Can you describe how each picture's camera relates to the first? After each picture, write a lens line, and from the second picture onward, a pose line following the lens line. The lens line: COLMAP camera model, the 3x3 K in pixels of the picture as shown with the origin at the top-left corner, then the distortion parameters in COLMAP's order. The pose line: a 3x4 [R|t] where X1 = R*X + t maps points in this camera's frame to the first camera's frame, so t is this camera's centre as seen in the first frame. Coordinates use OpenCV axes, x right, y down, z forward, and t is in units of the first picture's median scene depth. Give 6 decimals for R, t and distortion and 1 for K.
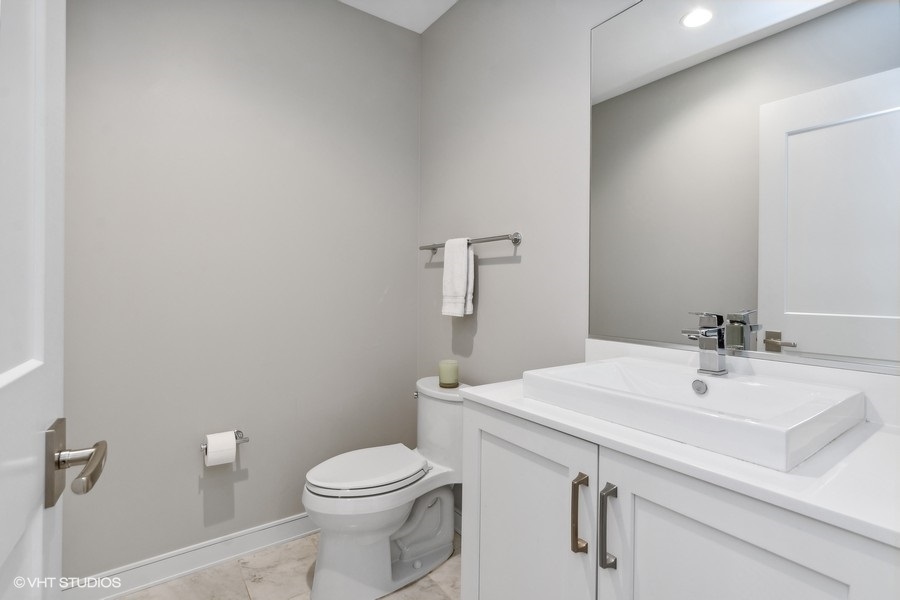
lens RADIAL K [[413.3, 0, 454.1], [0, 413.3, 294.2], [0, 0, 1]] dist [0.019024, 0.000263]
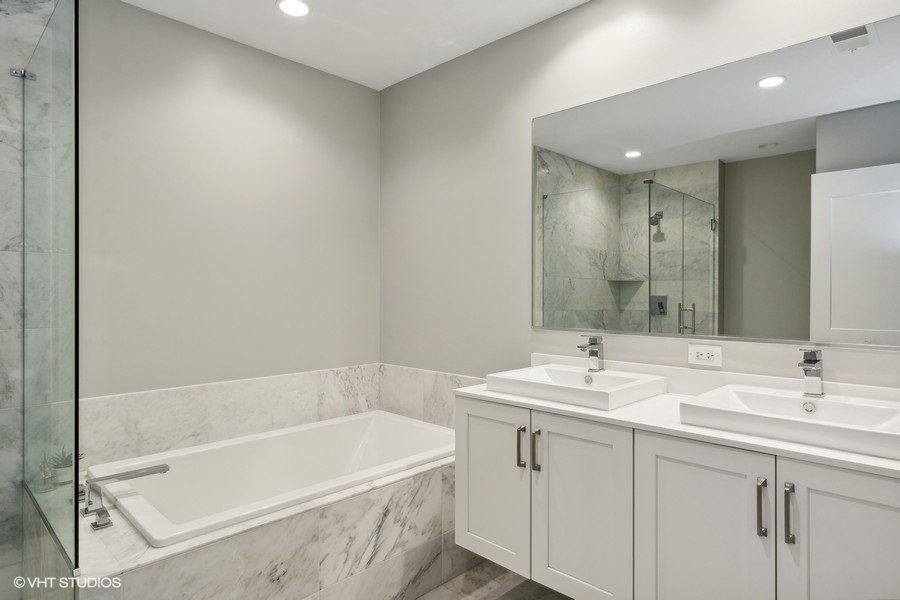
lens RADIAL K [[528.2, 0, 450.1], [0, 528.2, 295.6], [0, 0, 1]] dist [0.005715, -0.002834]
pose [[0.984937, -0.016424, 0.172134, -0.415357], [0.017238, 0.999846, -0.003234, -0.150884], [-0.172055, 0.006153, 0.985068, -1.298979]]
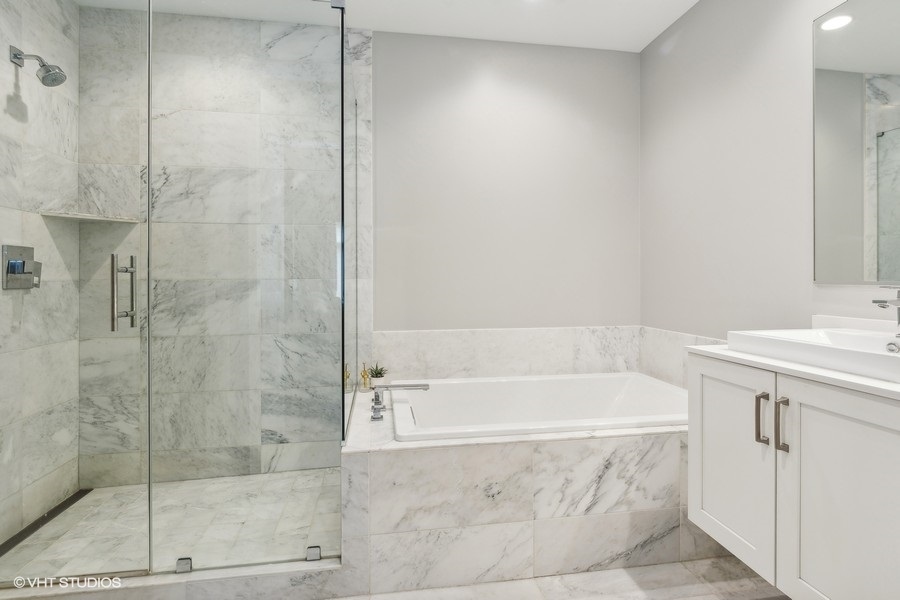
lens RADIAL K [[462.5, 0, 455.6], [0, 462.5, 282.7], [0, 0, 1]] dist [-0.001373, -0.003350]
pose [[0.894952, -0.015813, -0.445882, 0.062343], [0.010751, 0.999846, -0.013880, 0.051863], [0.446033, 0.007628, 0.894984, -0.994872]]
